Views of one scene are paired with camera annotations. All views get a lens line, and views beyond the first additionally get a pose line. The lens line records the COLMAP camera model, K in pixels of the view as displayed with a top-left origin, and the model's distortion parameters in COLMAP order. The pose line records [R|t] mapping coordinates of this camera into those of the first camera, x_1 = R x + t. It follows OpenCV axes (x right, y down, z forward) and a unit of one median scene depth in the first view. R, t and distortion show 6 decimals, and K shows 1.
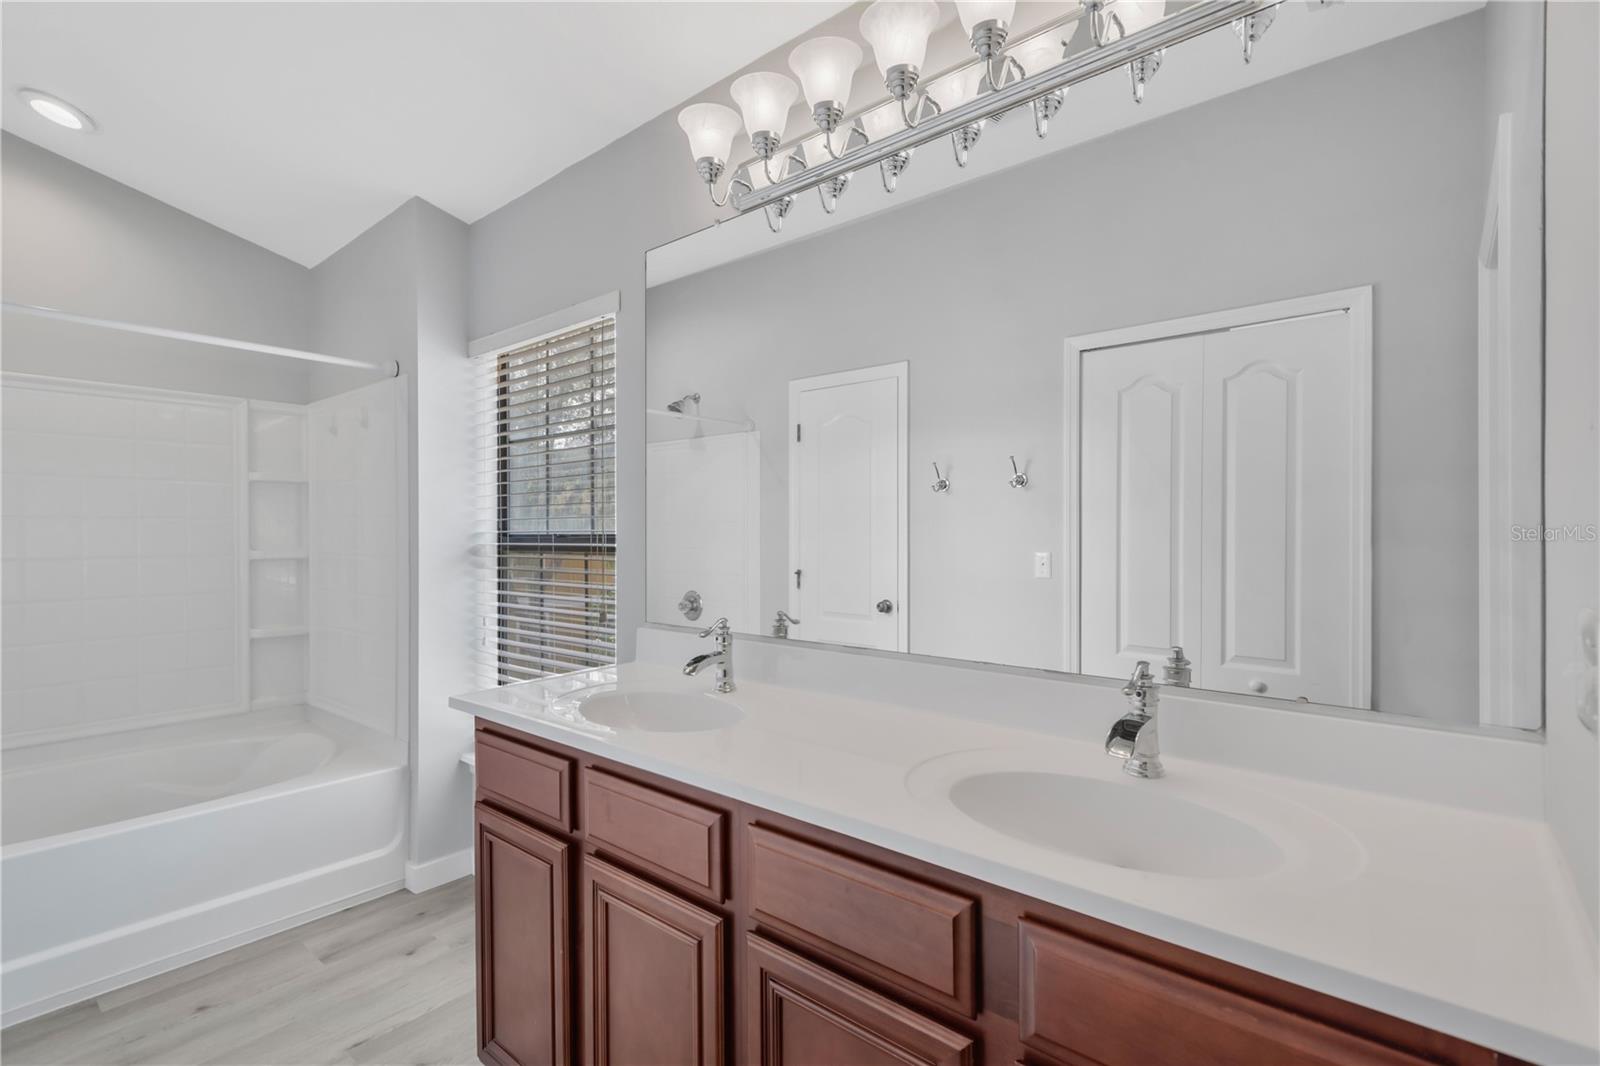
lens RADIAL K [[744.6, 0, 800.4], [0, 744.6, 537.2], [0, 0, 1]] dist [0.014807, -0.000445]
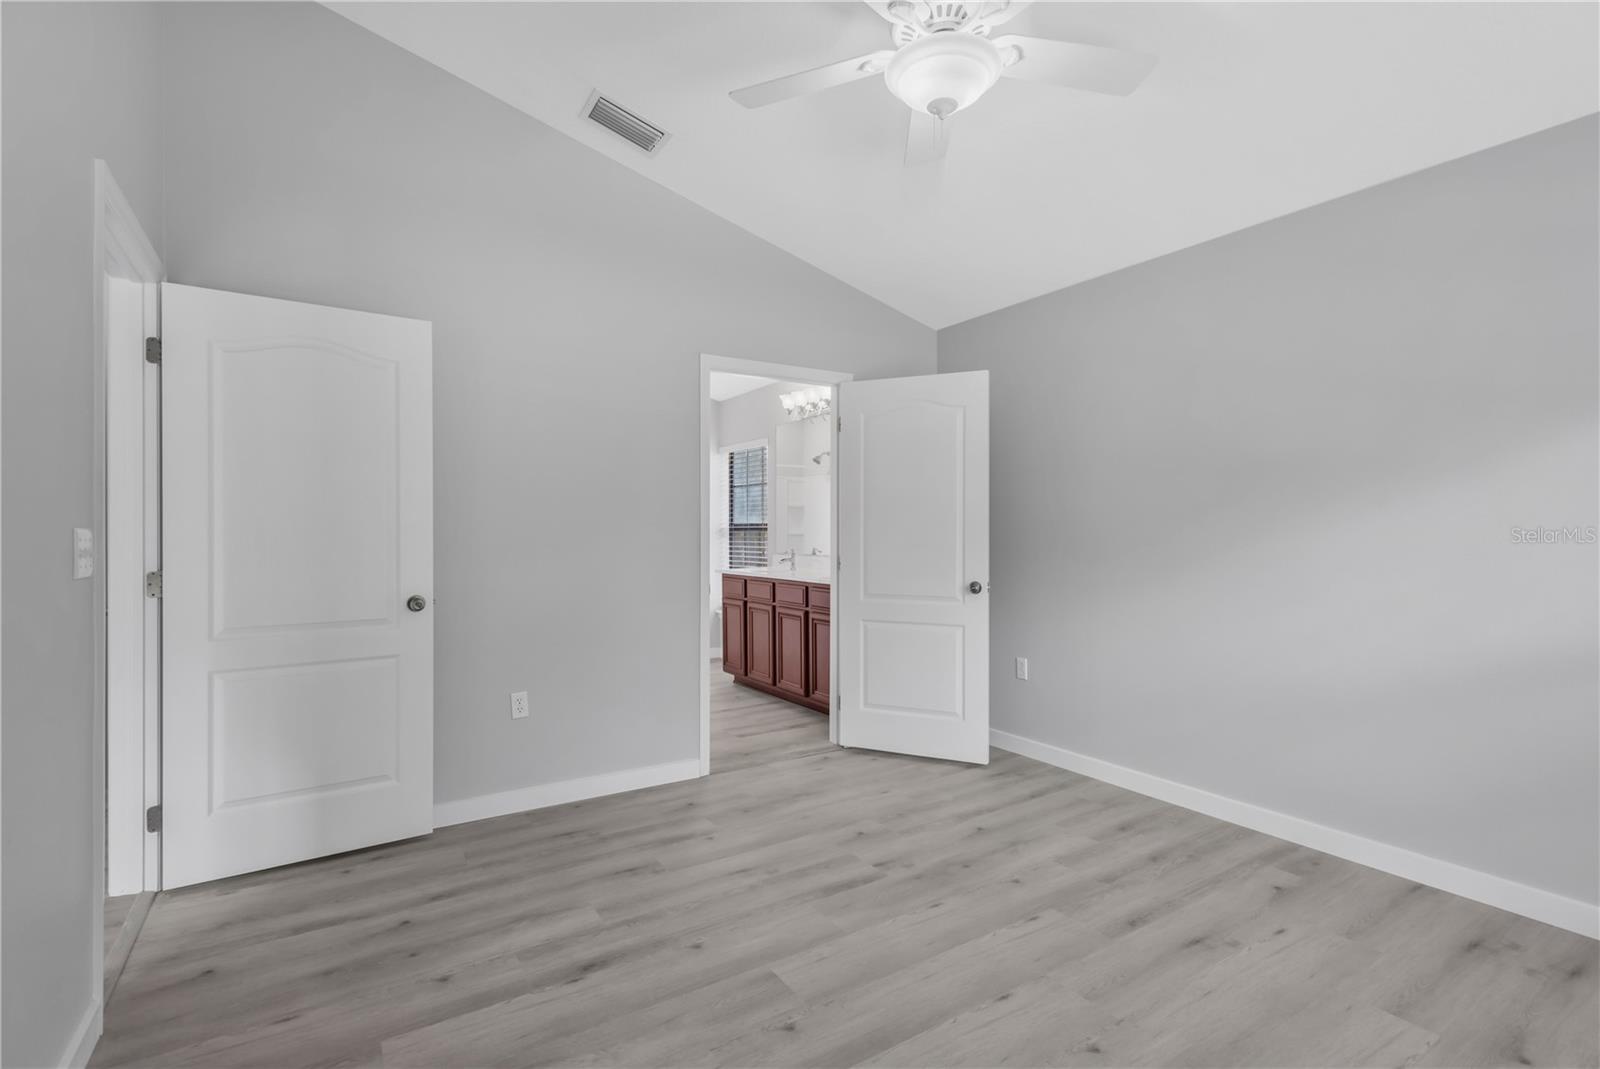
lens RADIAL K [[740.5, 0, 794.6], [0, 740.5, 536.8], [0, 0, 1]] dist [0.002886, -0.001421]
pose [[0.952962, 0.004099, -0.303064, 0.607845], [-0.002776, 0.999985, 0.004795, 0.029151], [0.303079, -0.003728, 0.952958, -1.425616]]
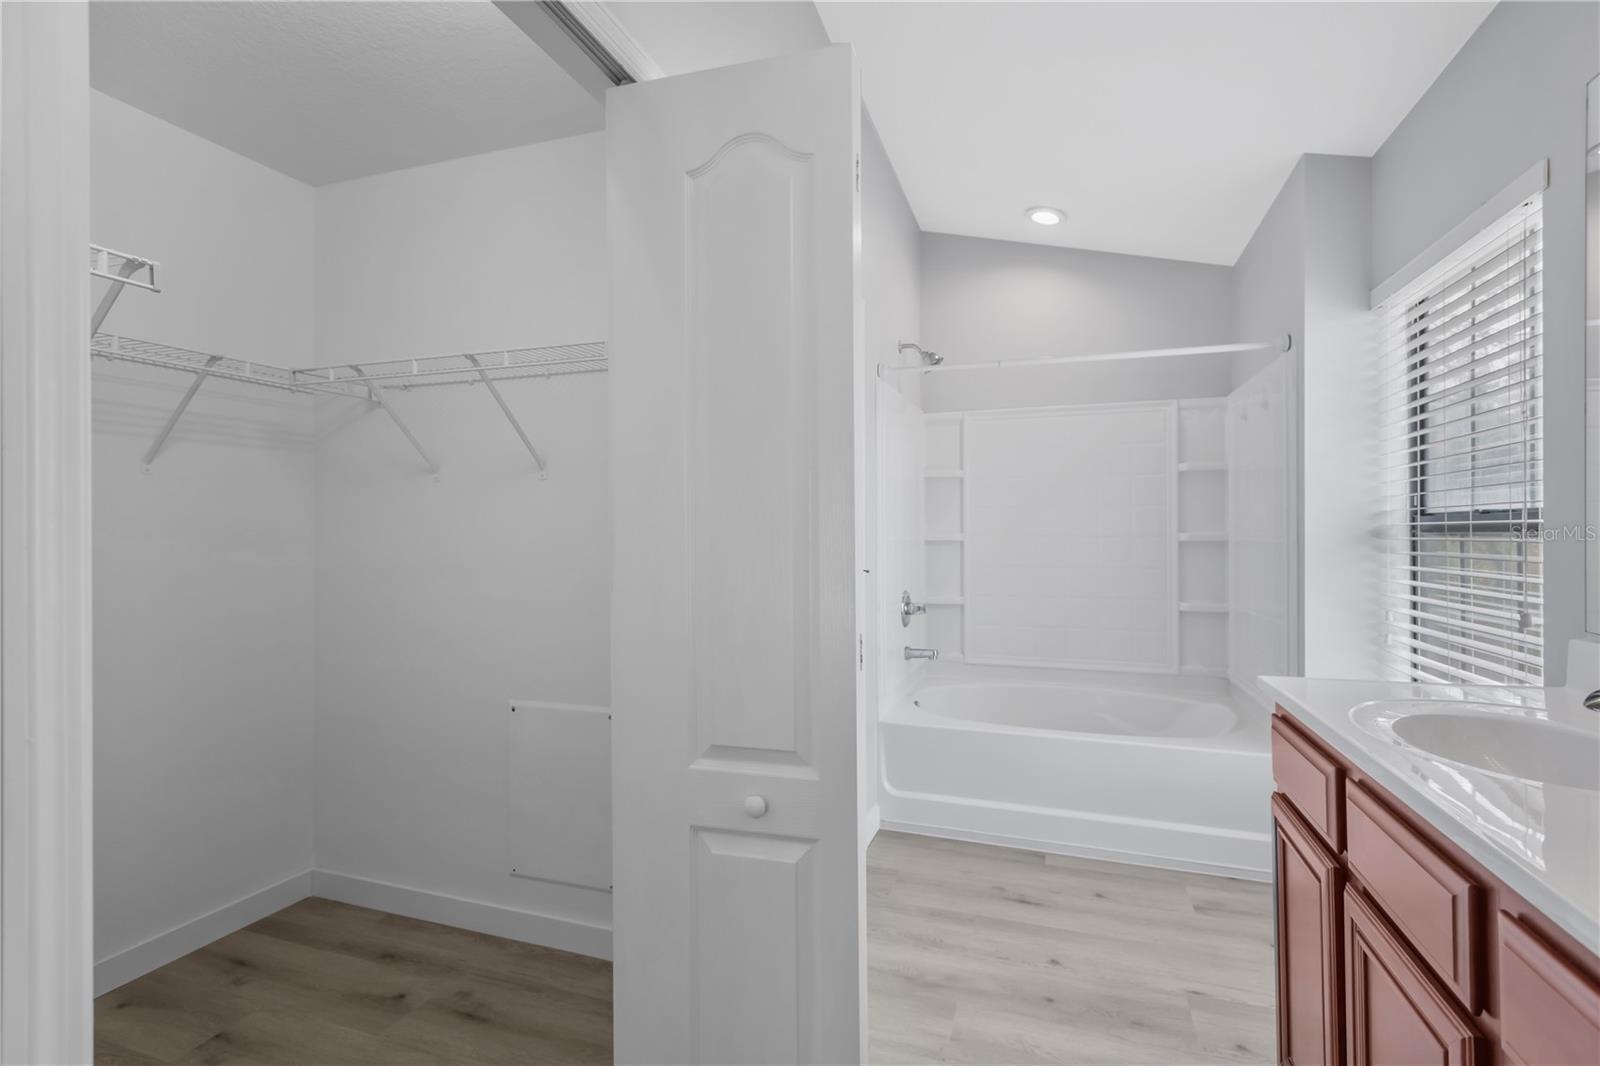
lens RADIAL K [[752.0, 0, 801.1], [0, 752.0, 531.6], [0, 0, 1]] dist [0.012100, -0.000873]
pose [[0.362629, 0.000994, -0.931933, 0.141099], [0.000325, 0.999999, 0.001193, 0.016713], [0.931934, -0.000735, 0.362628, 0.067112]]
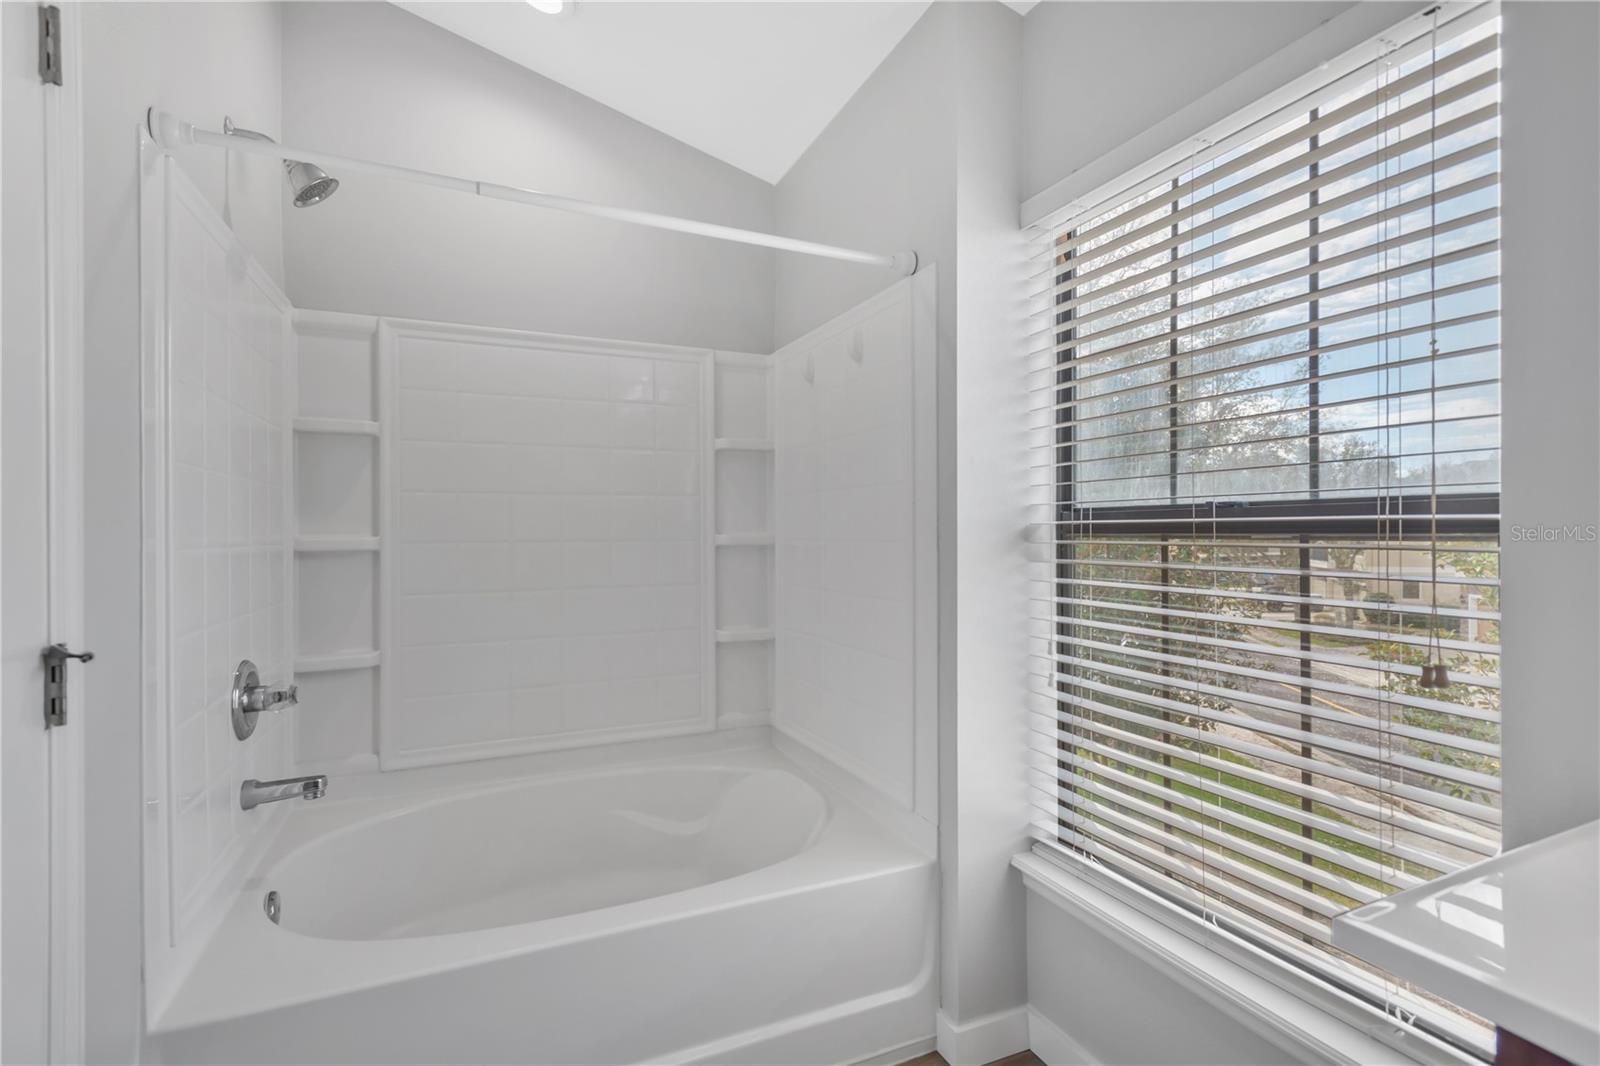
lens RADIAL K [[747.1, 0, 800.8], [0, 747.1, 530.0], [0, 0, 1]] dist [0.028561, -0.010453]
pose [[0.901595, -0.000496, -0.432580, -0.349503], [-0.000062, 0.999999, -0.001277, 0.016591], [0.432580, 0.001178, 0.901595, 0.358094]]
